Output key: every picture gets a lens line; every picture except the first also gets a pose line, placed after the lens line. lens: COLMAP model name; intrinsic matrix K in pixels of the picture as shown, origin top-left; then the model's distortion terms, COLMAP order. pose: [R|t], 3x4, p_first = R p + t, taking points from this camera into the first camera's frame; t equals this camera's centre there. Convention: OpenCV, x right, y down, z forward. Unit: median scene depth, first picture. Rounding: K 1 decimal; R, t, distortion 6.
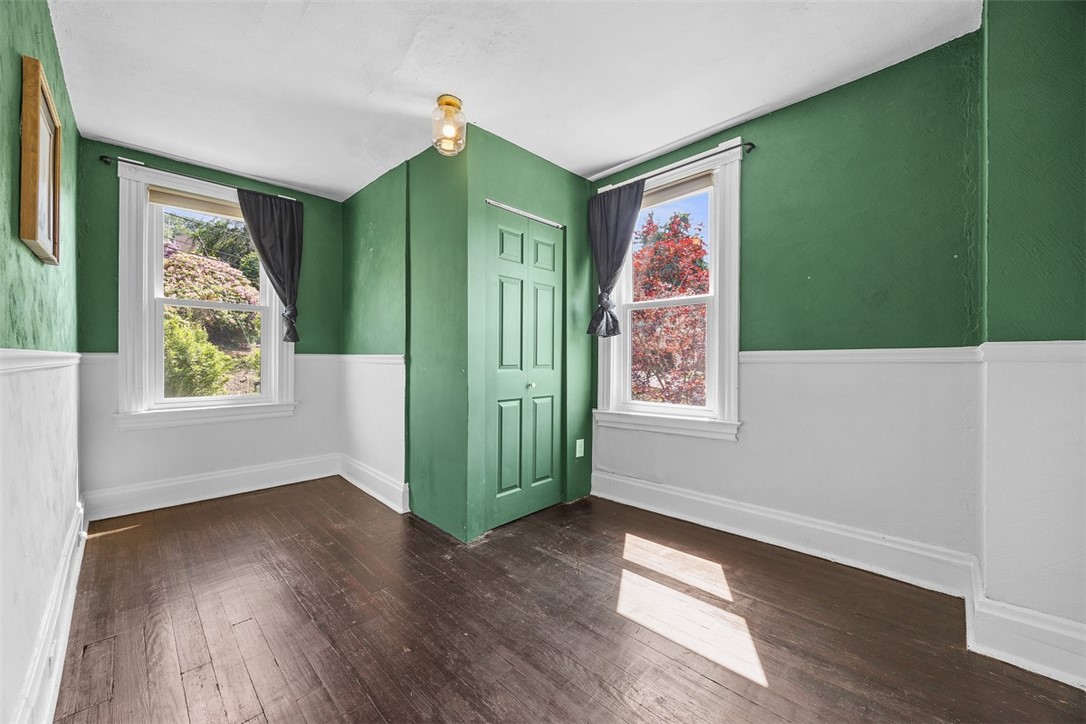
lens RADIAL K [[418.3, 0, 538.7], [0, 418.3, 356.7], [0, 0, 1]] dist [-0.003104, 0.000193]
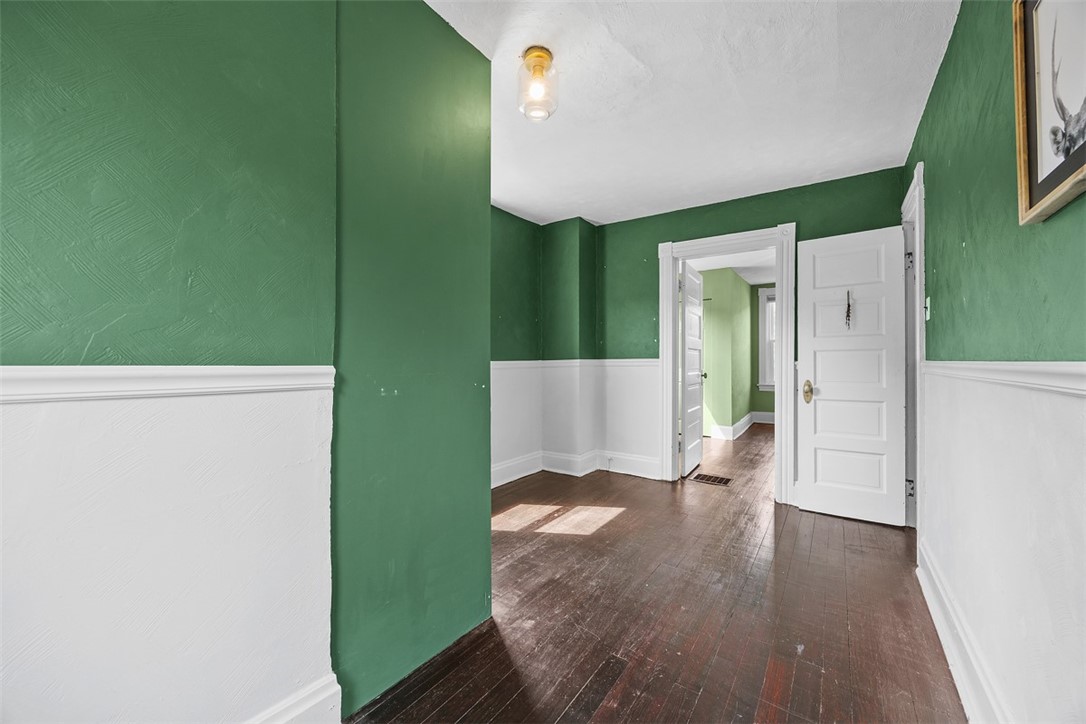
lens RADIAL K [[418.3, 0, 538.7], [0, 418.3, 356.7], [0, 0, 1]] dist [-0.003104, 0.000193]
pose [[-0.159398, 0.010829, 0.987155, -1.123338], [0.007352, 0.999925, -0.009782, -0.017984], [-0.987187, 0.005698, -0.159465, 1.235051]]
